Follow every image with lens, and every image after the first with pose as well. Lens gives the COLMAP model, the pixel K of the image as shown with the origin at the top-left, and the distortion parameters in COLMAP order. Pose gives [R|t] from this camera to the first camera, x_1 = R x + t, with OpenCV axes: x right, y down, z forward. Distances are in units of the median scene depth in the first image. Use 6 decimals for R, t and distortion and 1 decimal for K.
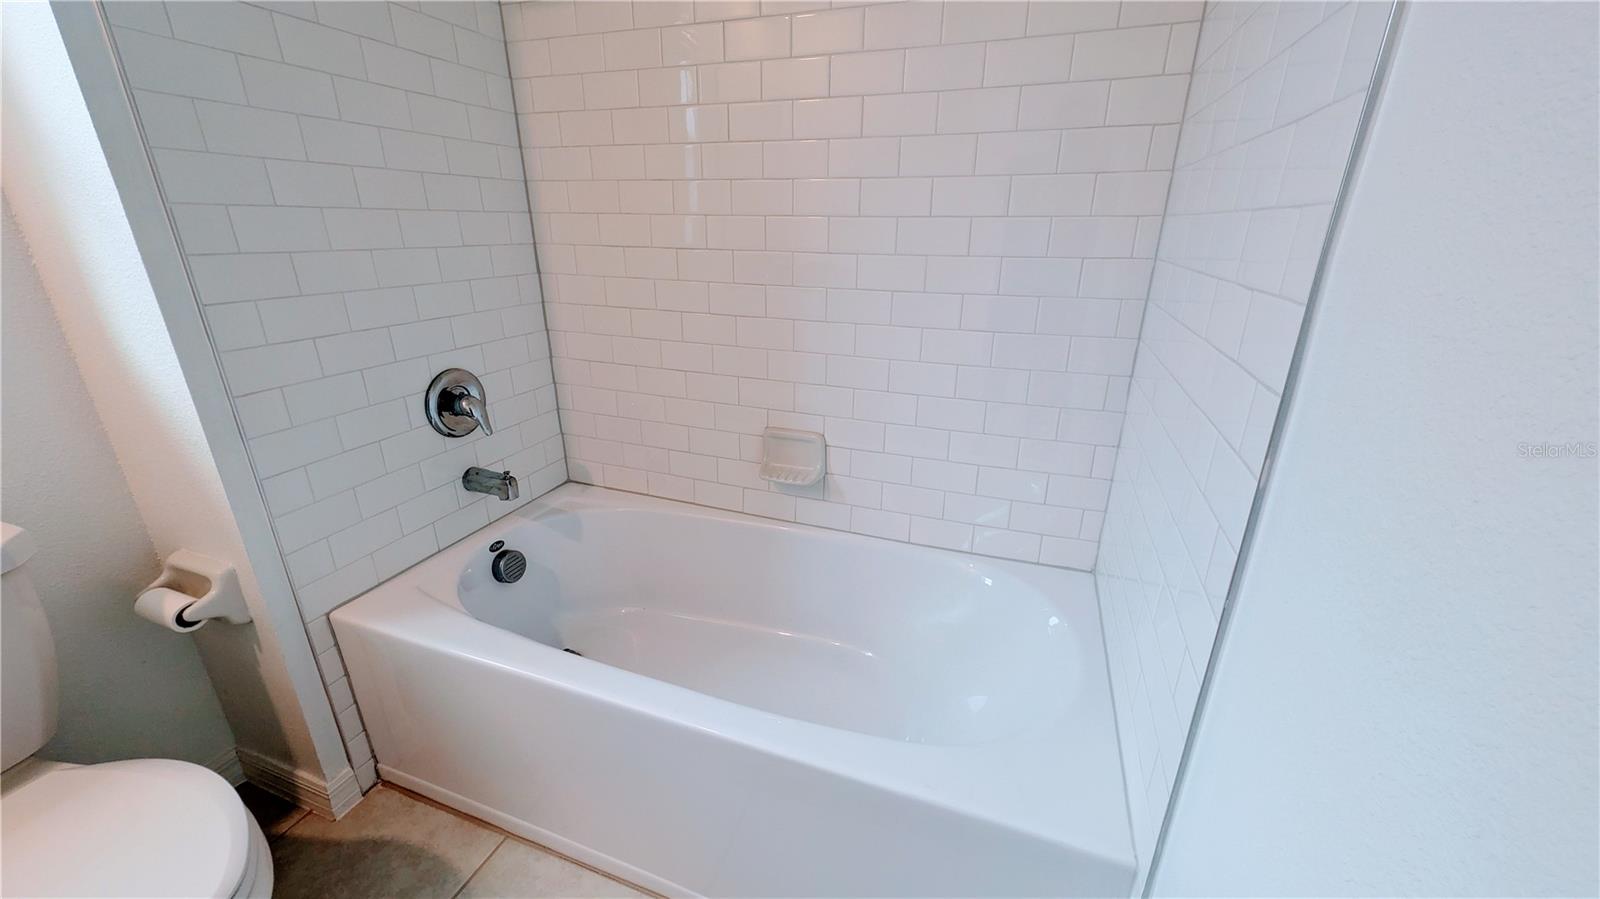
lens RADIAL K [[607.1, 0, 801.8], [0, 607.1, 455.4], [0, 0, 1]] dist [0.001253, -0.000612]
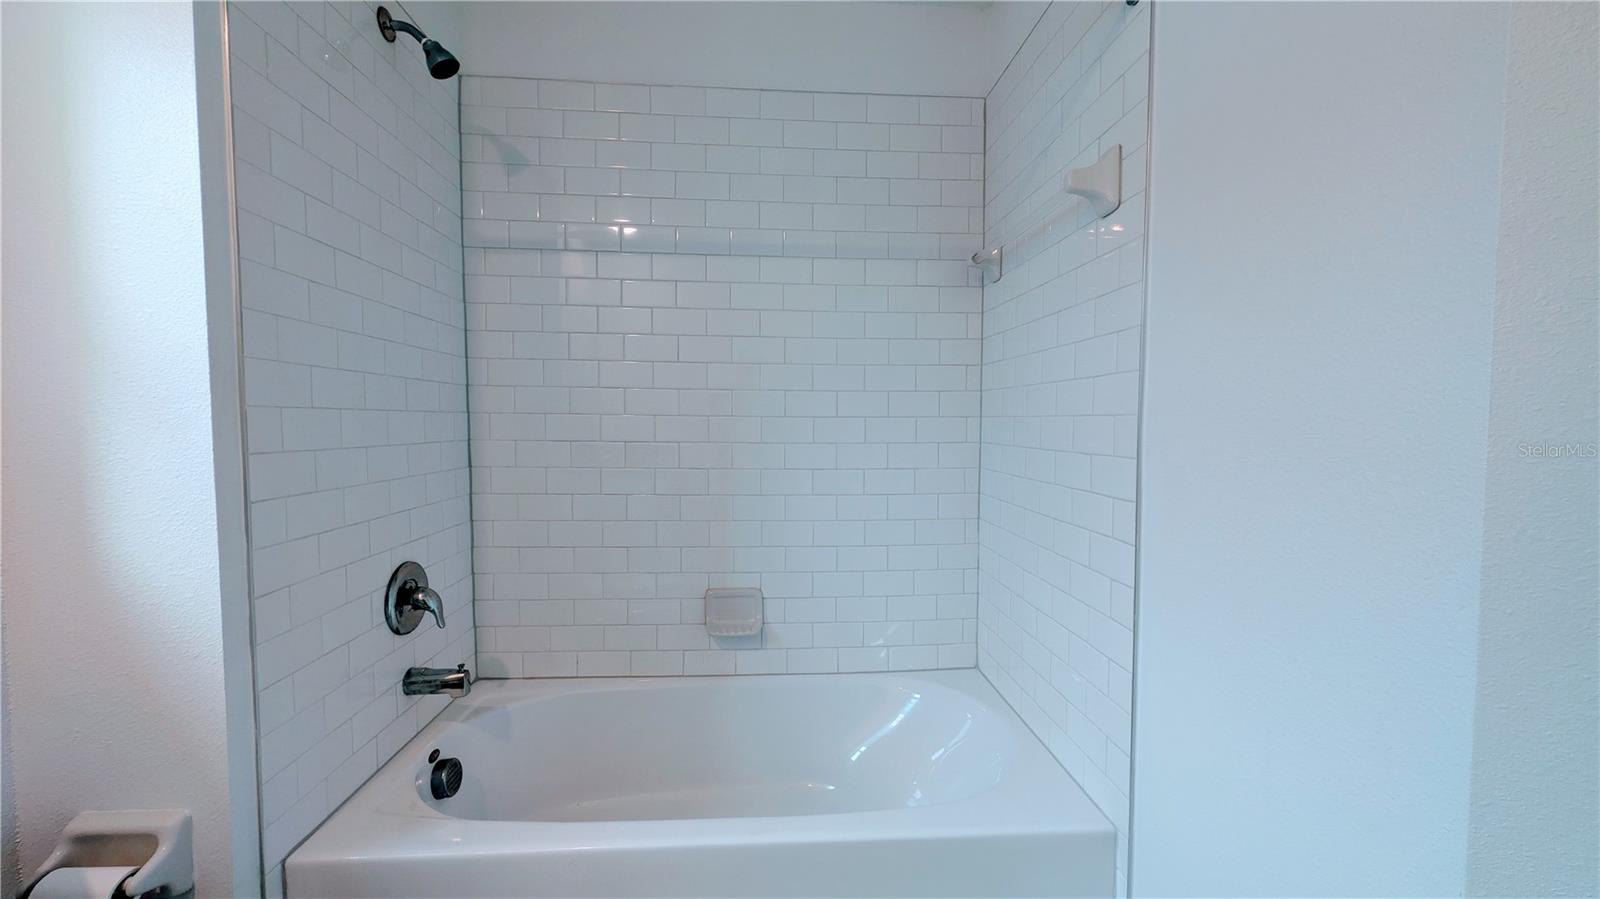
lens RADIAL K [[607.1, 0, 798.9], [0, 607.1, 459.2], [0, 0, 1]] dist [0.001253, -0.000612]
pose [[0.911480, -0.027525, 0.410422, -0.376600], [0.147726, 0.953100, -0.264154, 0.048441], [-0.383903, 0.301401, 0.872798, -0.136864]]
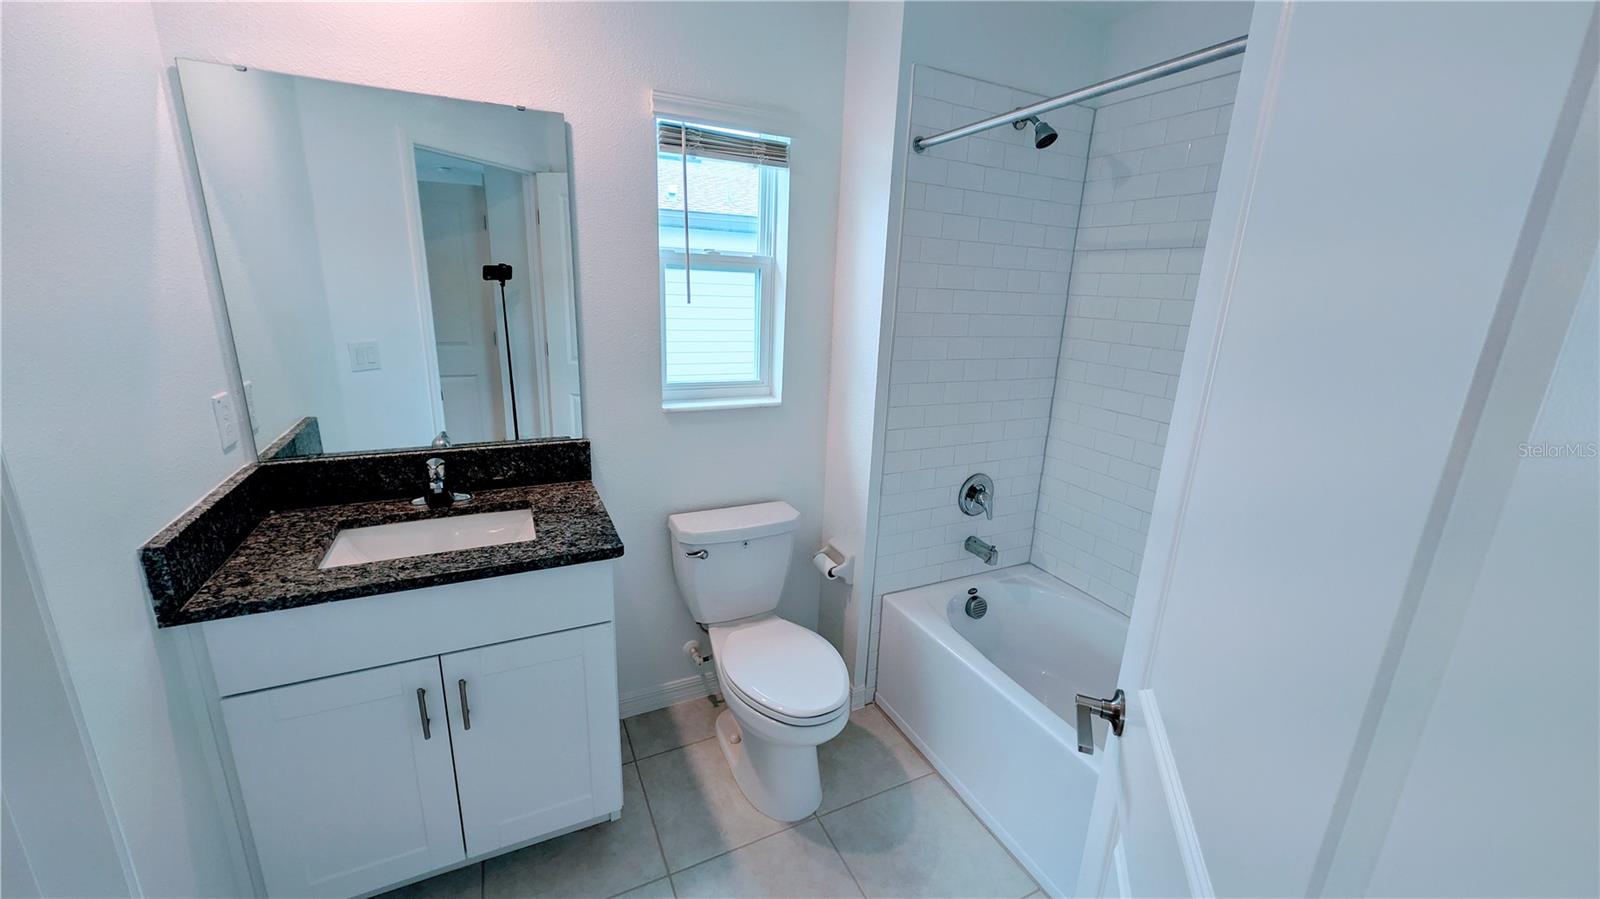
lens RADIAL K [[607.1, 0, 799.5], [0, 607.1, 459.1], [0, 0, 1]] dist [0.001253, -0.000612]
pose [[0.721588, 0.201058, -0.662485, 0.117416], [-0.276044, 0.961103, -0.008986, -0.032712], [0.634909, 0.189359, 0.749021, -0.462411]]
